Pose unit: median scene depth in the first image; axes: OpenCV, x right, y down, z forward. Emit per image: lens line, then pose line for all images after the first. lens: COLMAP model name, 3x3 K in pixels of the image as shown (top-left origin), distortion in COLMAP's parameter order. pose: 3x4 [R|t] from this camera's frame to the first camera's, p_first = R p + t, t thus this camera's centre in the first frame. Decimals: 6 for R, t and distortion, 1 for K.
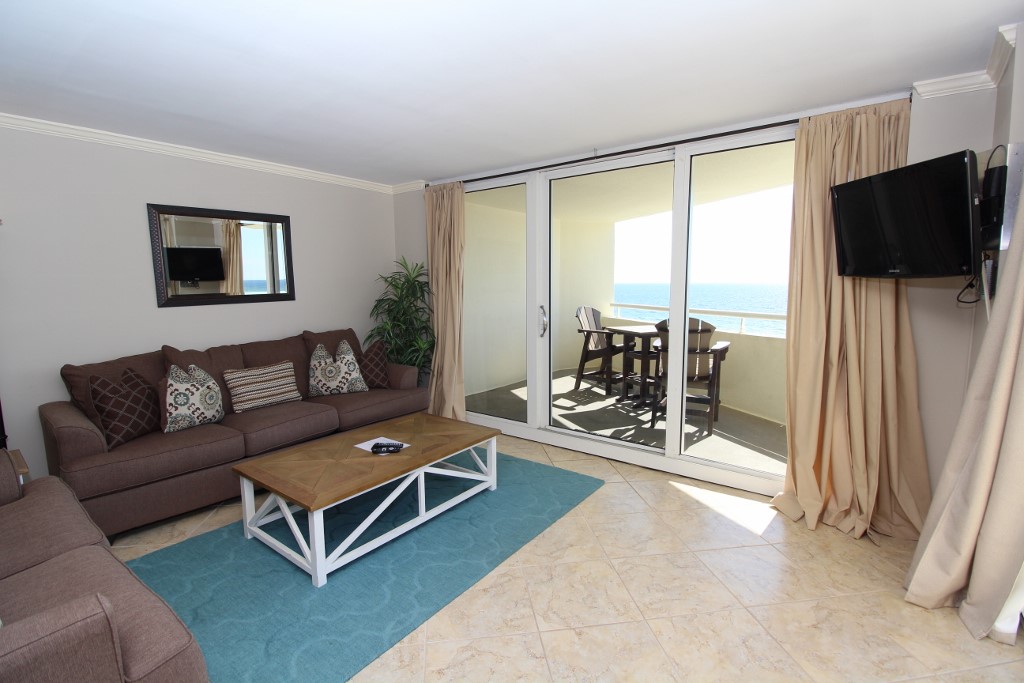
lens RADIAL K [[481.4, 0, 508.3], [0, 481.4, 344.1], [0, 0, 1]] dist [-0.000088, -0.000278]
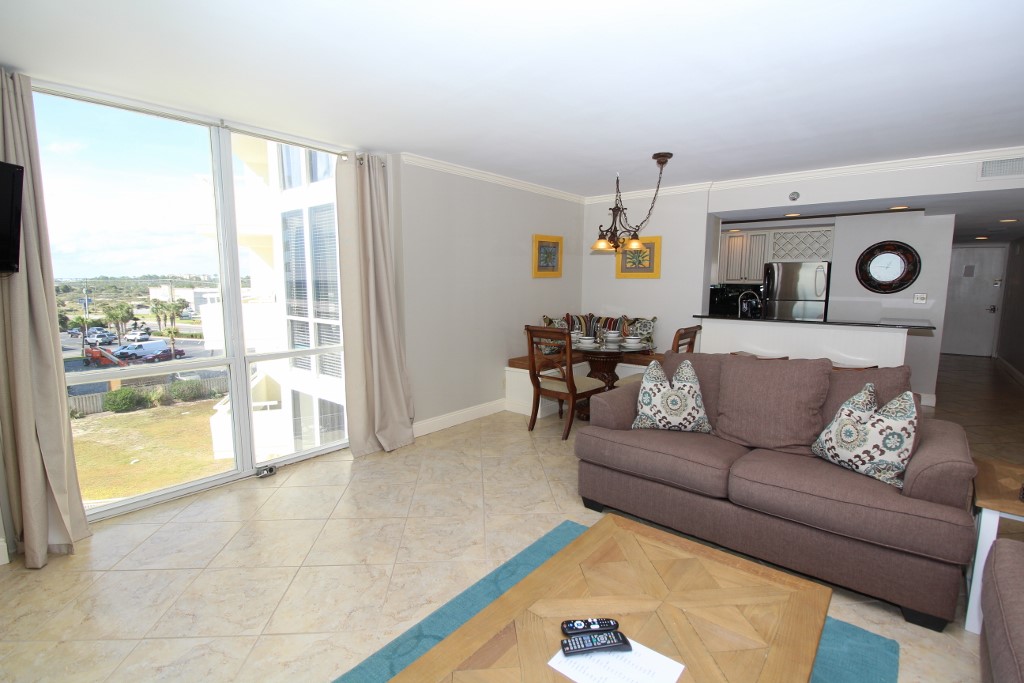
lens RADIAL K [[479.2, 0, 506.9], [0, 479.2, 341.8], [0, 0, 1]] dist [-0.000622, -0.014234]
pose [[-0.998515, -0.004696, 0.054273, -0.177853], [0.009660, 0.965224, 0.261246, -0.160624], [-0.053612, 0.261383, -0.963745, 1.261982]]
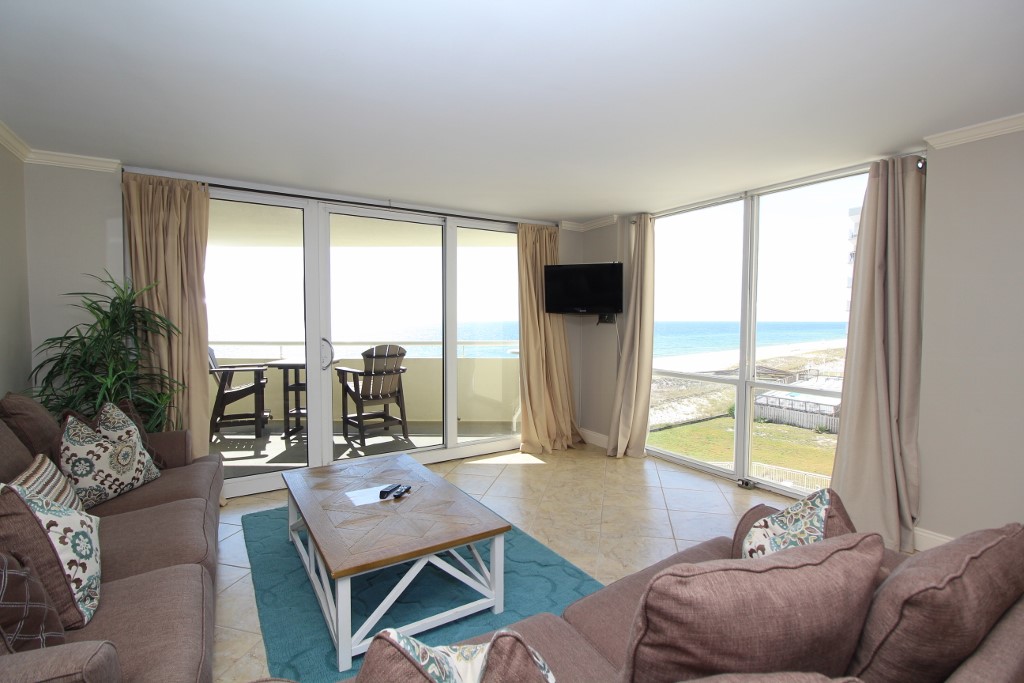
lens RADIAL K [[479.2, 0, 506.9], [0, 479.2, 341.8], [0, 0, 1]] dist [-0.000622, -0.014234]
pose [[0.353003, -0.037708, 0.934862, -0.928511], [0.117760, 0.993032, -0.004412, -0.030551], [-0.928182, 0.111647, 0.354983, 0.420848]]
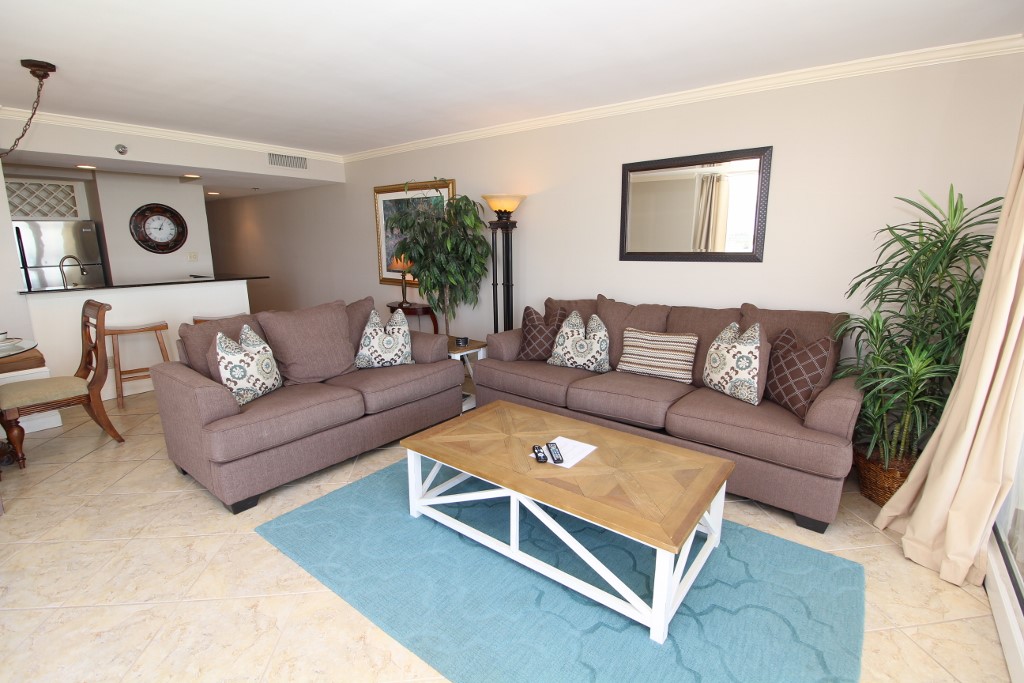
lens RADIAL K [[481.4, 0, 508.3], [0, 481.4, 344.1], [0, 0, 1]] dist [-0.000088, -0.000278]
pose [[-0.011919, 0.214432, -0.976666, 0.434587], [-0.130516, 0.968046, 0.214132, -0.103534], [0.991375, 0.130023, 0.016449, 0.829707]]
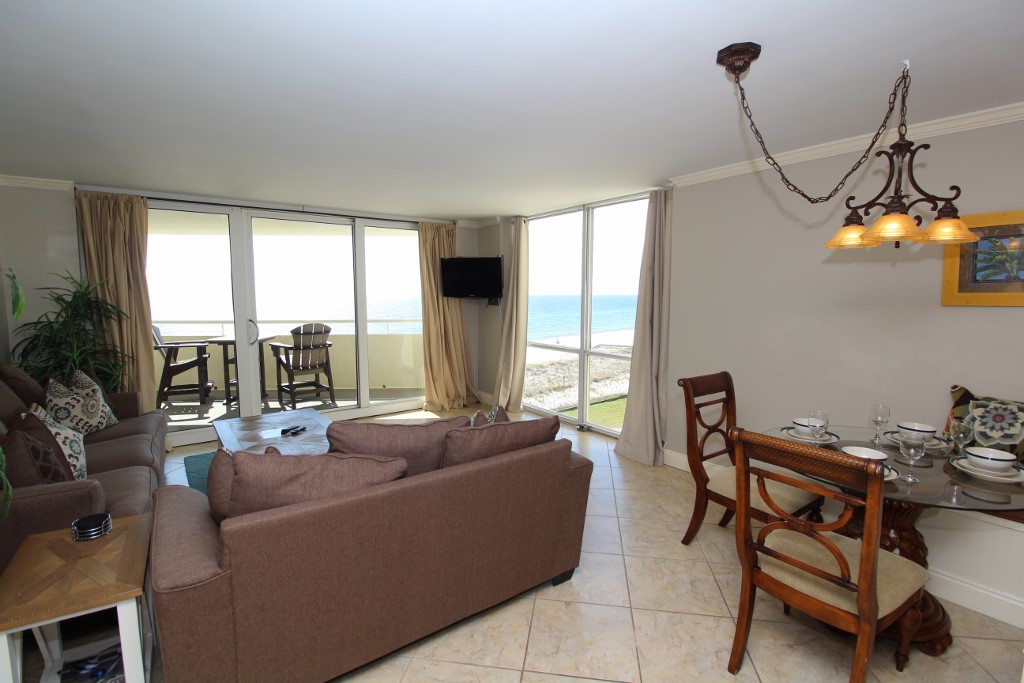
lens RADIAL K [[480.1, 0, 512.0], [0, 480.1, 341.5], [0, 0, 1]] dist [0.000542, -0.015733]
pose [[0.278633, -0.090201, 0.956152, -1.185688], [0.122315, 0.990805, 0.057826, -0.017283], [-0.952577, 0.100839, 0.287104, 0.055417]]
